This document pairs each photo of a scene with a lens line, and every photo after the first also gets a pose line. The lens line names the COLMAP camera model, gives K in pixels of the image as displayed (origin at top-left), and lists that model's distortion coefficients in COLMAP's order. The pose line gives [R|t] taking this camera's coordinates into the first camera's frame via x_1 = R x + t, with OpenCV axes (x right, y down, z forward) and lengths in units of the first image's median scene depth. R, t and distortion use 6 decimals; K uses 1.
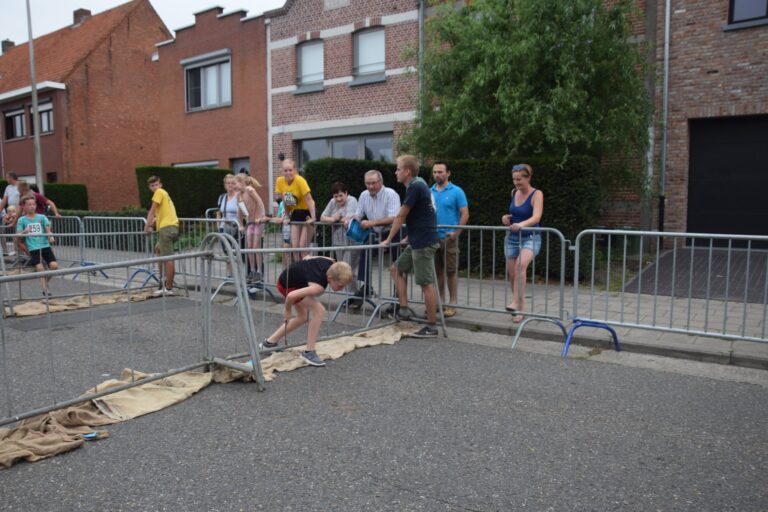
lens RADIAL K [[615.8, 0, 375.0], [0, 615.8, 267.8], [0, 0, 1]] dist [-0.153466, 0.134831]
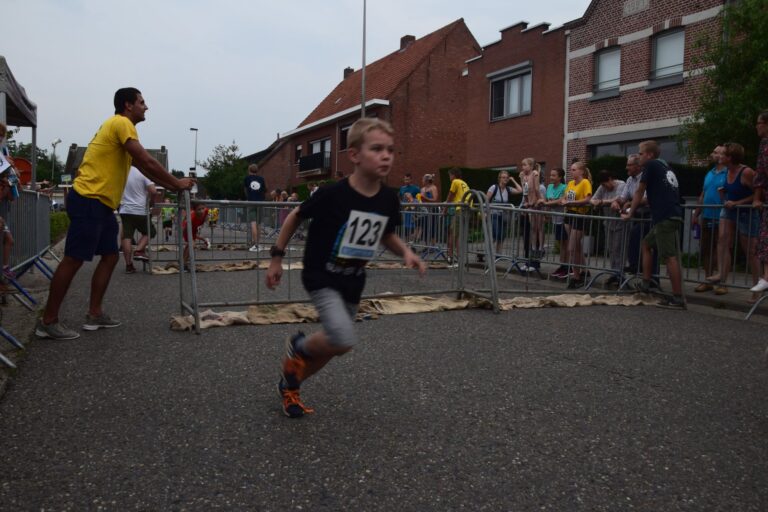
lens RADIAL K [[622.7, 0, 374.9], [0, 622.7, 268.6], [0, 0, 1]] dist [-0.153416, 0.138926]
pose [[0.879349, 0.068244, -0.471262, 0.050346], [-0.082132, 0.996581, -0.008937, 0.037139], [0.469041, 0.046564, 0.881948, -0.067806]]
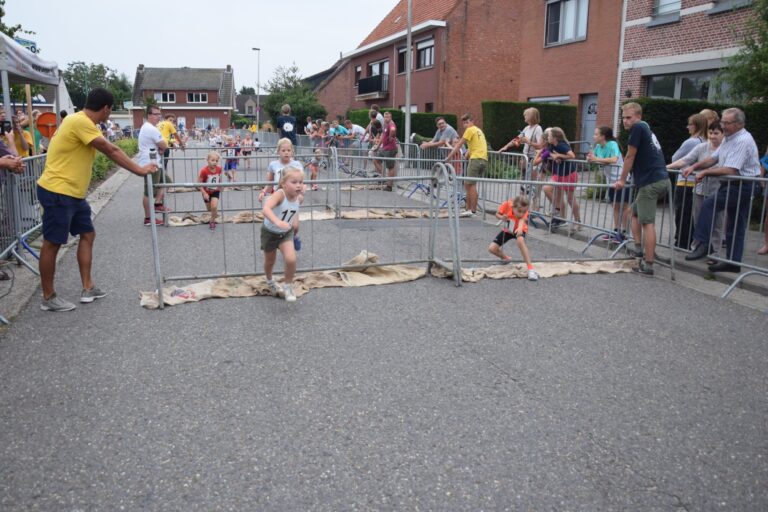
lens RADIAL K [[634.0, 0, 375.1], [0, 634.0, 271.4], [0, 0, 1]] dist [-0.153077, 0.158940]
pose [[0.816143, 0.148899, -0.558337, 0.110254], [-0.087596, 0.986944, 0.135159, 0.000845], [0.571173, -0.061401, 0.818530, -0.053943]]
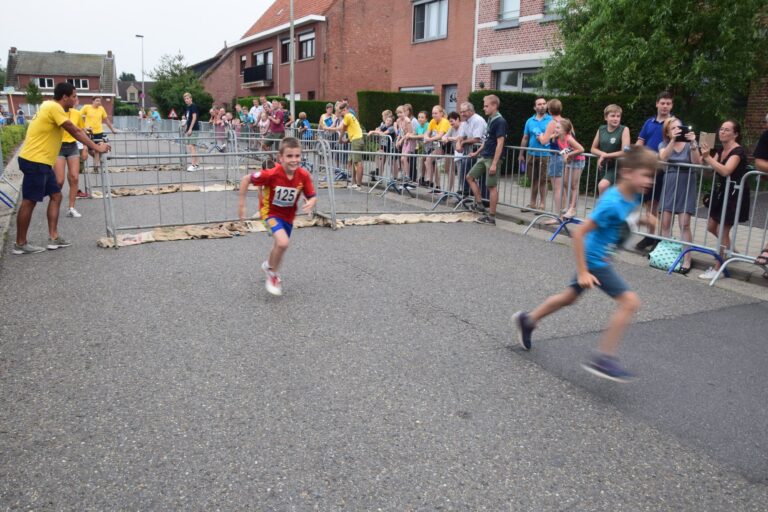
lens RADIAL K [[622.7, 0, 374.9], [0, 622.7, 268.6], [0, 0, 1]] dist [-0.153416, 0.138926]
pose [[0.906943, 0.129813, -0.400754, 0.173411], [-0.079227, 0.986922, 0.140386, 0.012816], [0.413736, -0.095572, 0.905366, -0.158432]]
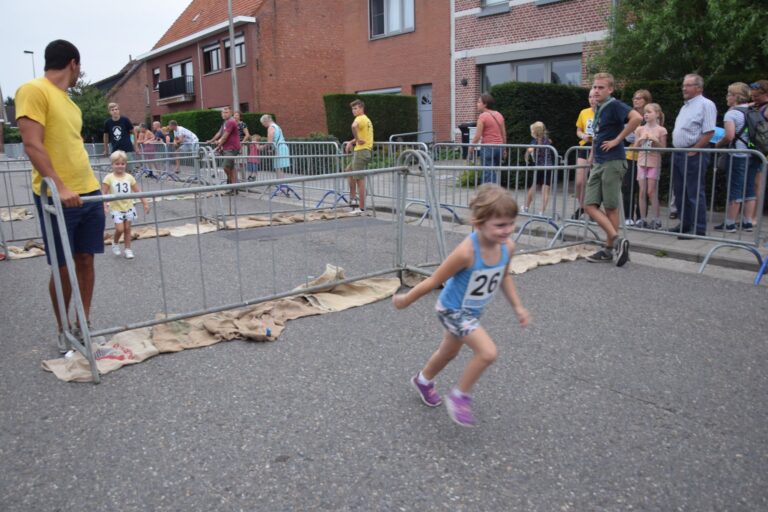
lens RADIAL K [[626.7, 0, 374.3], [0, 626.7, 269.3], [0, 0, 1]] dist [-0.152126, 0.146237]
pose [[0.959799, 0.048063, -0.276544, -0.002102], [-0.016893, 0.993336, 0.114012, 0.007735], [0.280181, -0.104757, 0.954214, -0.026743]]
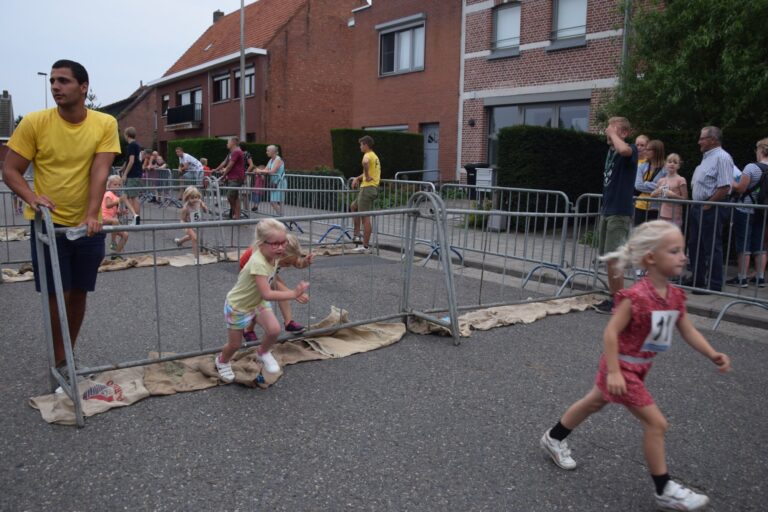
lens RADIAL K [[624.3, 0, 374.7], [0, 624.3, 268.2], [0, 0, 1]] dist [-0.153570, 0.142067]
pose [[0.958101, 0.075319, -0.276349, -0.009488], [-0.061448, 0.996393, 0.058530, 0.004373], [0.279760, -0.039097, 0.959273, -0.015372]]
